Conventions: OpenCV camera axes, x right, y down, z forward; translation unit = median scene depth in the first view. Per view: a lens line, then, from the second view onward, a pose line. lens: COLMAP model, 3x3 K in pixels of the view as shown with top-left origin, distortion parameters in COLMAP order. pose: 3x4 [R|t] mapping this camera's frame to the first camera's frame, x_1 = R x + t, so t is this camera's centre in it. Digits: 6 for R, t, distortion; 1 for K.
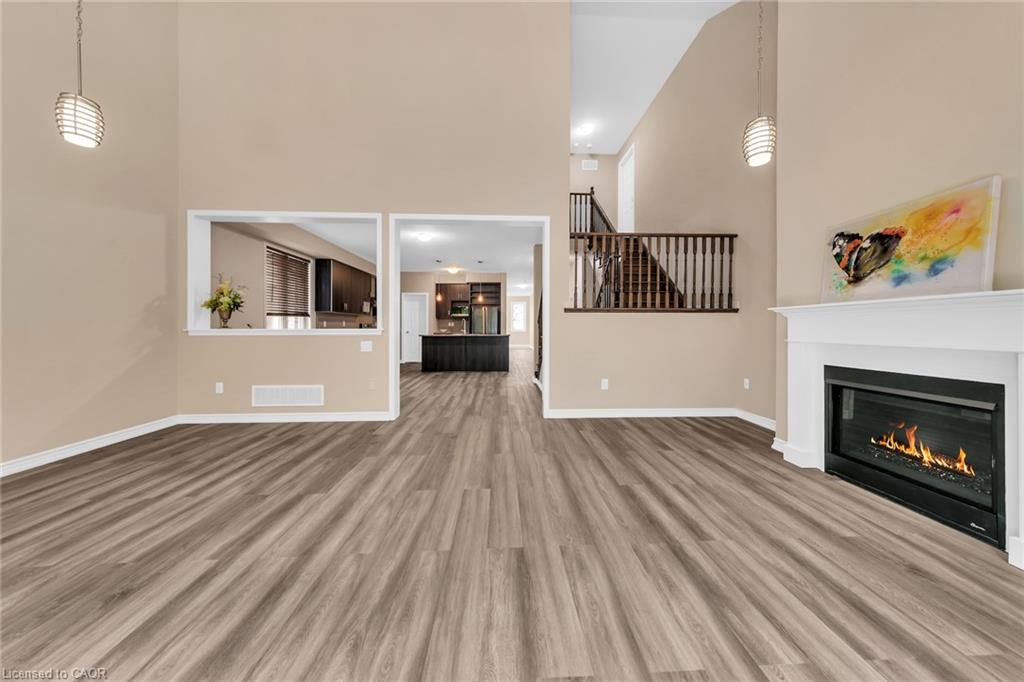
lens RADIAL K [[328.0, 0, 516.0], [0, 328.0, 326.9], [0, 0, 1]] dist [0.006423, -0.000538]
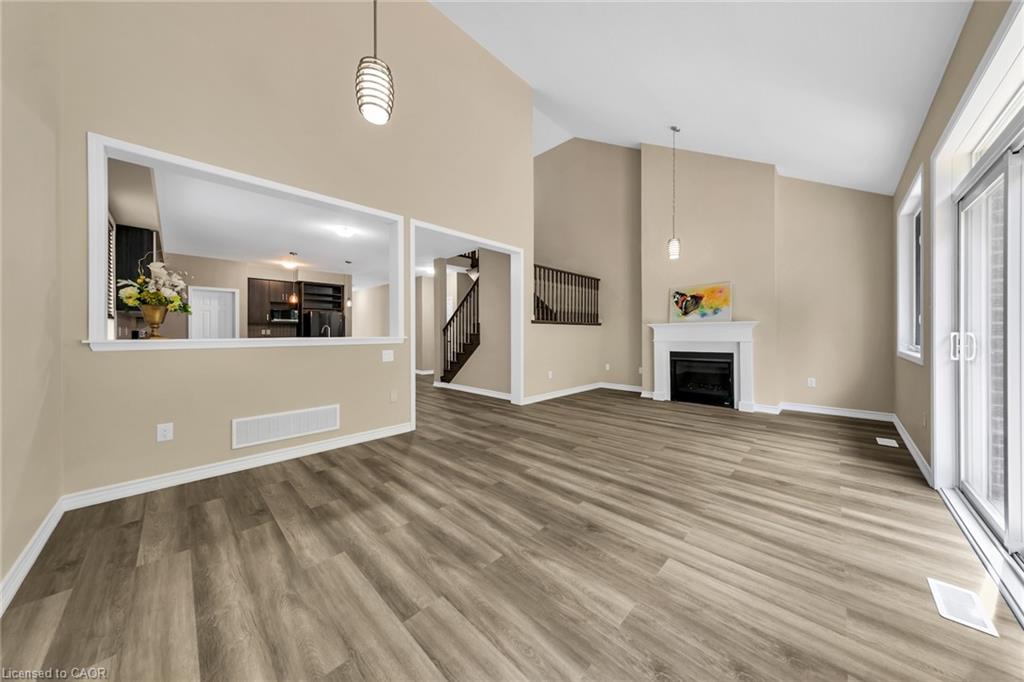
lens RADIAL K [[328.0, 0, 514.2], [0, 328.0, 336.1], [0, 0, 1]] dist [0.006423, -0.000538]
pose [[0.732434, -0.006921, 0.680803, -1.429857], [0.003766, 0.999974, 0.006114, -0.002839], [-0.680828, -0.001914, 0.732441, 0.126943]]
